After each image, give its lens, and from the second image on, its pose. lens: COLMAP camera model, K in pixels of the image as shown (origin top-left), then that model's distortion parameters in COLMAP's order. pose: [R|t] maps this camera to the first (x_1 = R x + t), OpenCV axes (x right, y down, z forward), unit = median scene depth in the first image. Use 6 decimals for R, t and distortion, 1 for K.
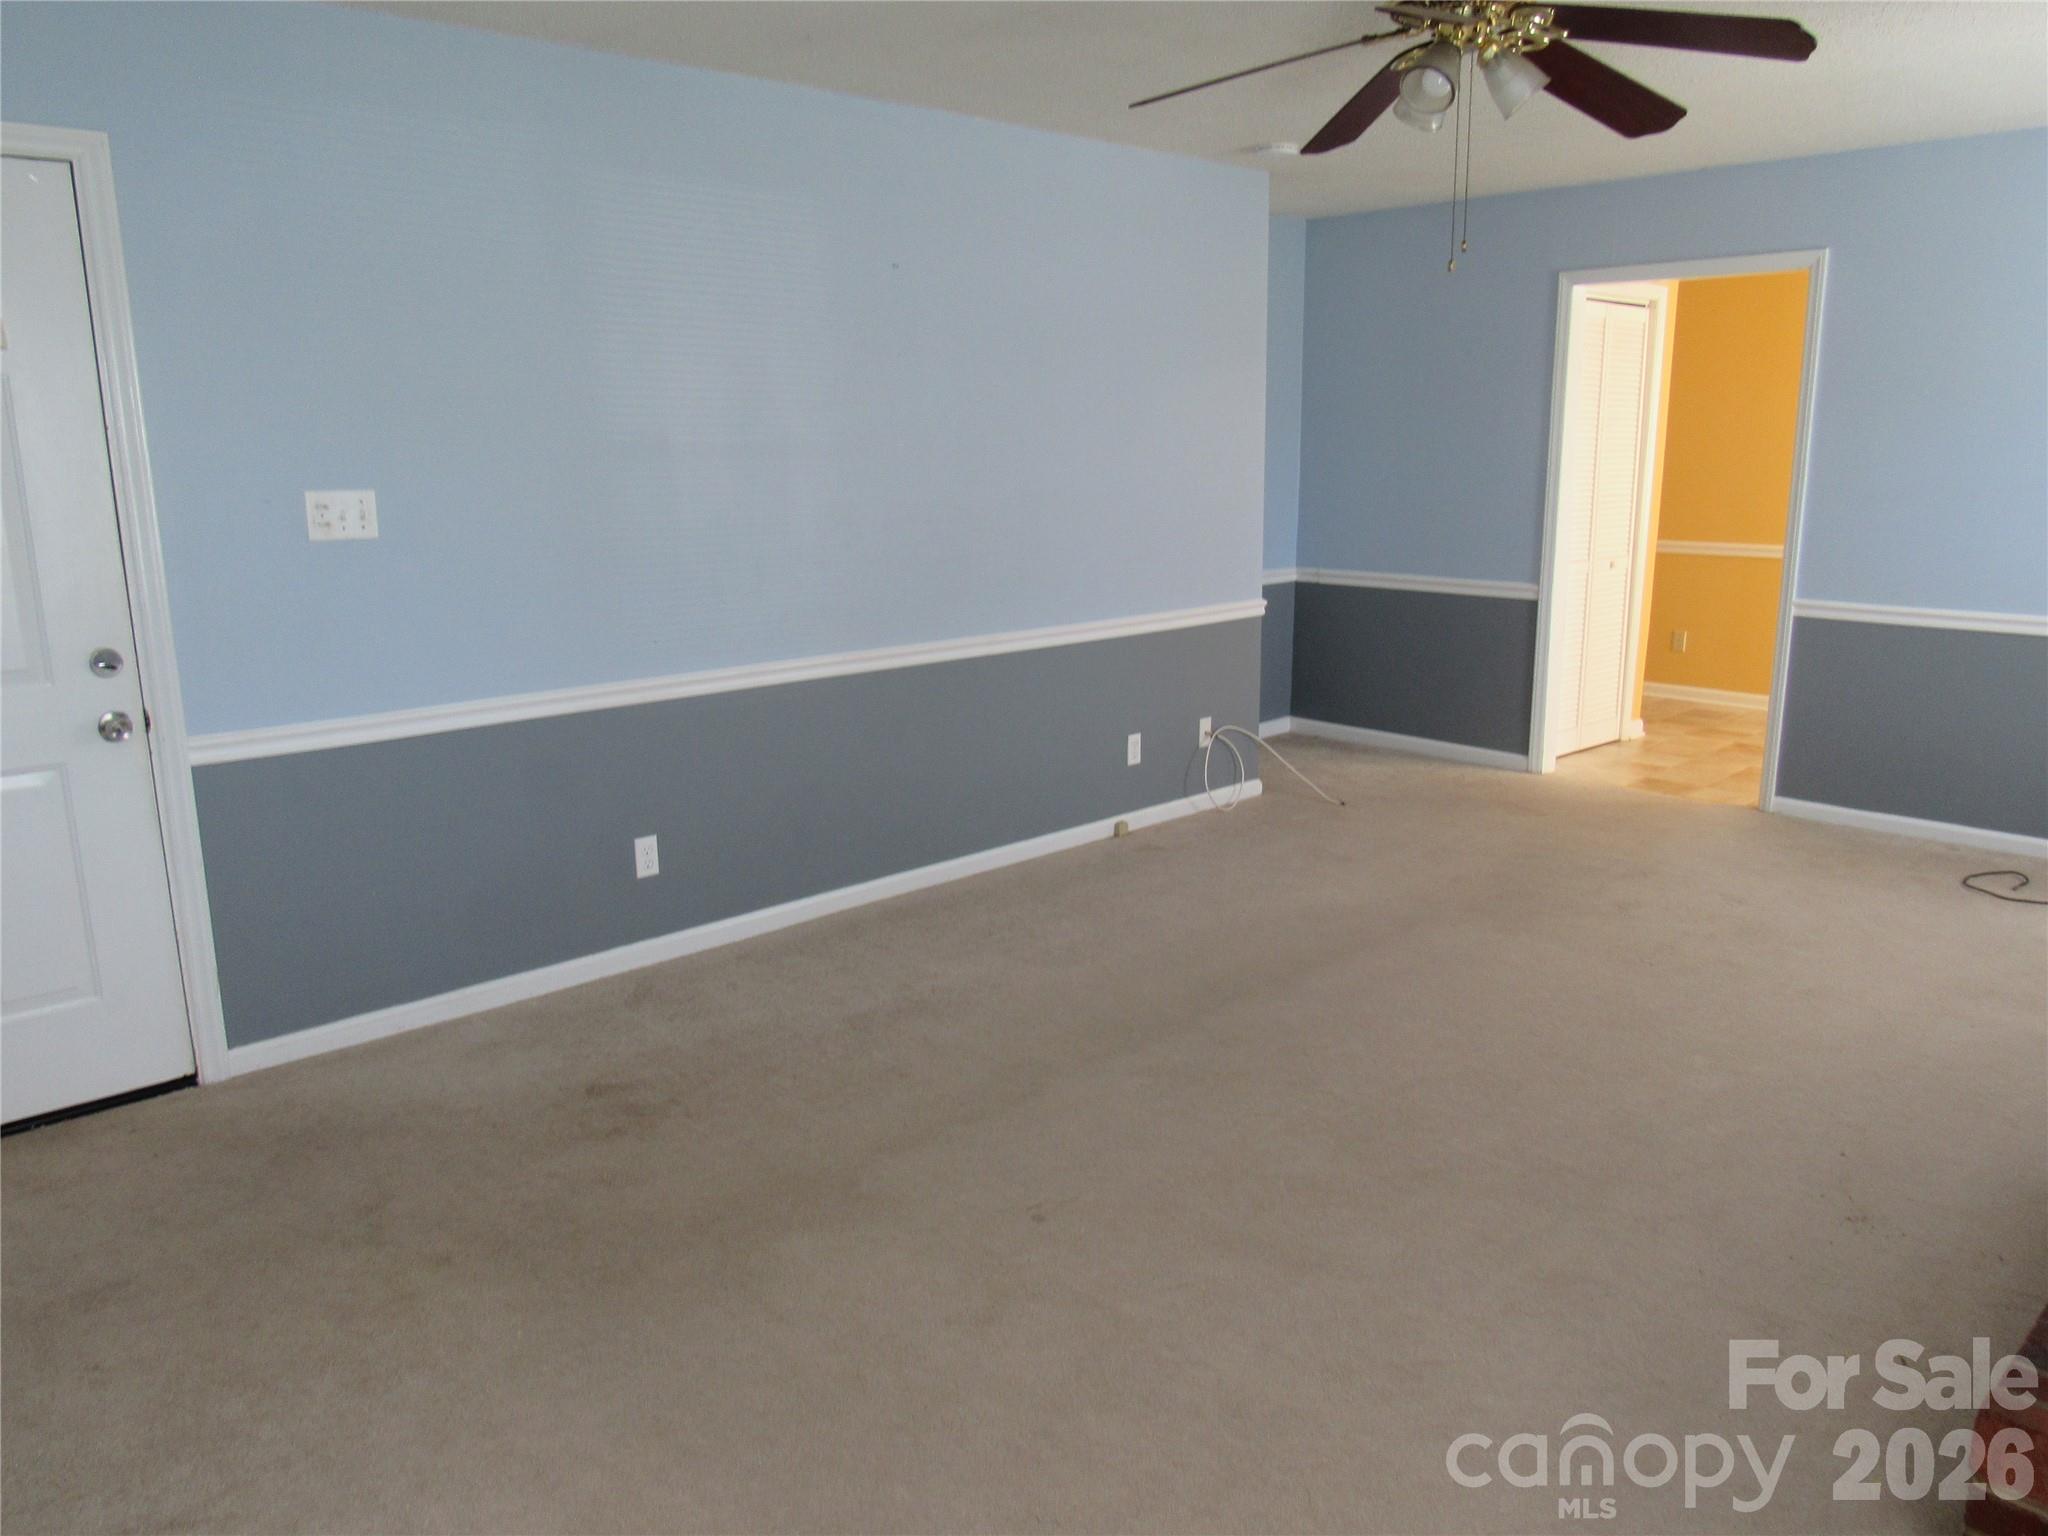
lens RADIAL K [[1487.6, 0, 1024.0], [0, 1487.6, 768.0], [0, 0, 1]] dist [-0.002452, -0.002075]
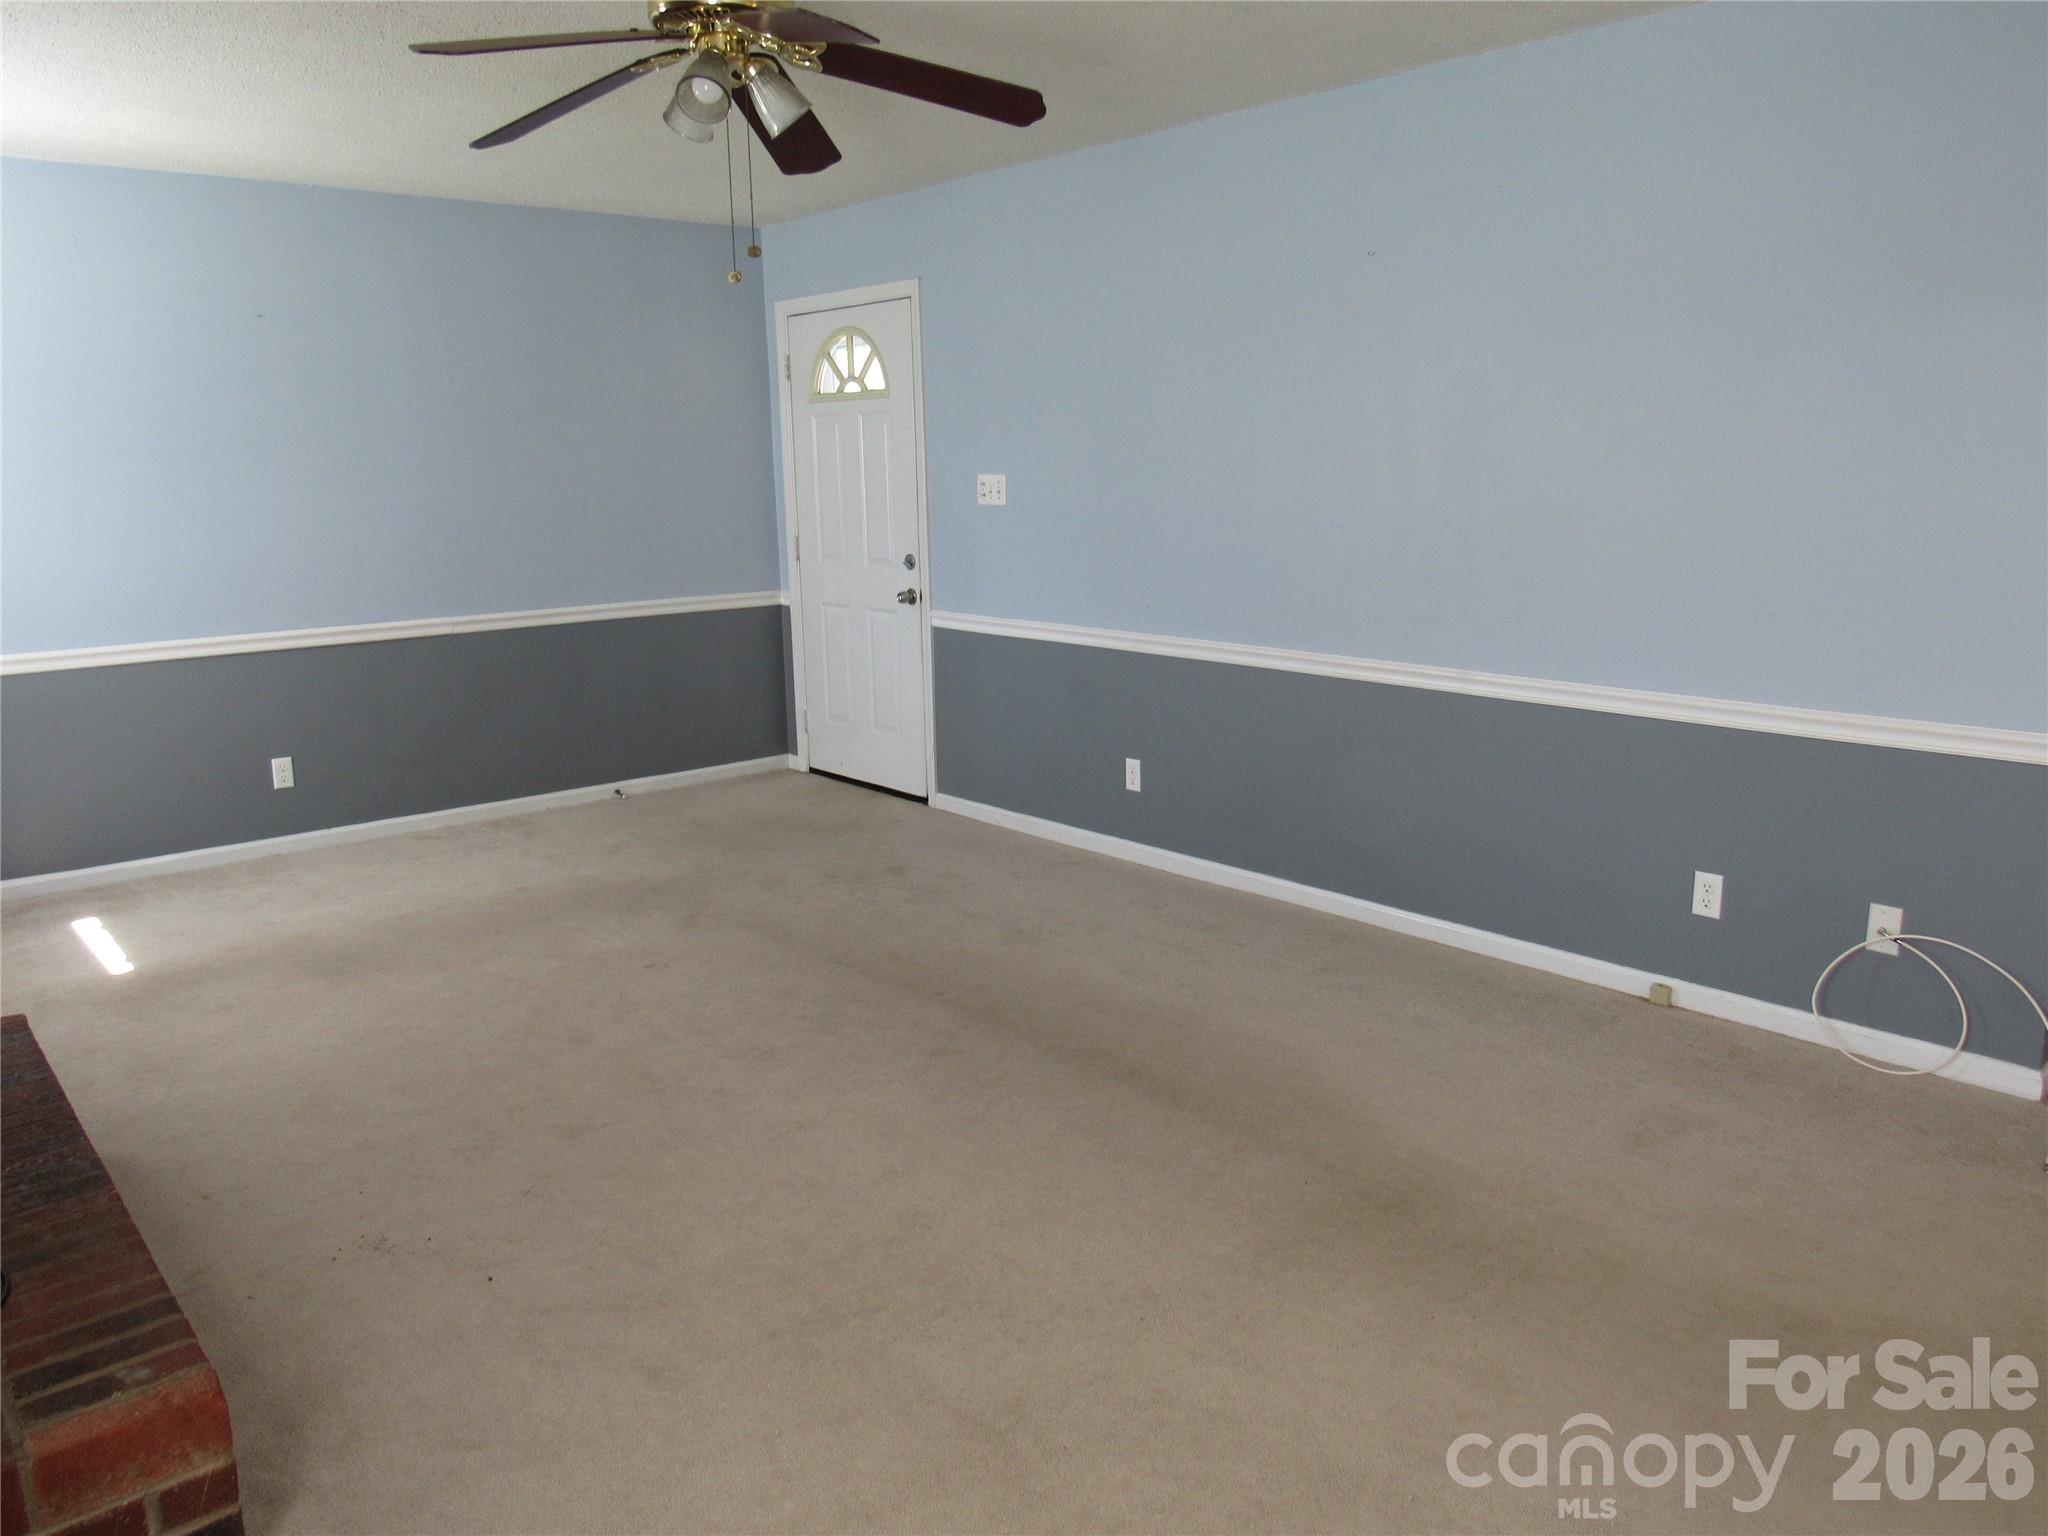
lens RADIAL K [[1461.5, 0, 1024.0], [0, 1461.5, 768.0], [0, 0, 1]] dist [-0.032326, 0.009319]
pose [[-0.032177, 0.223147, -0.974254, 1.122978], [-0.197639, 0.954090, 0.225056, -0.243032], [0.979747, 0.199792, 0.013403, 1.066434]]
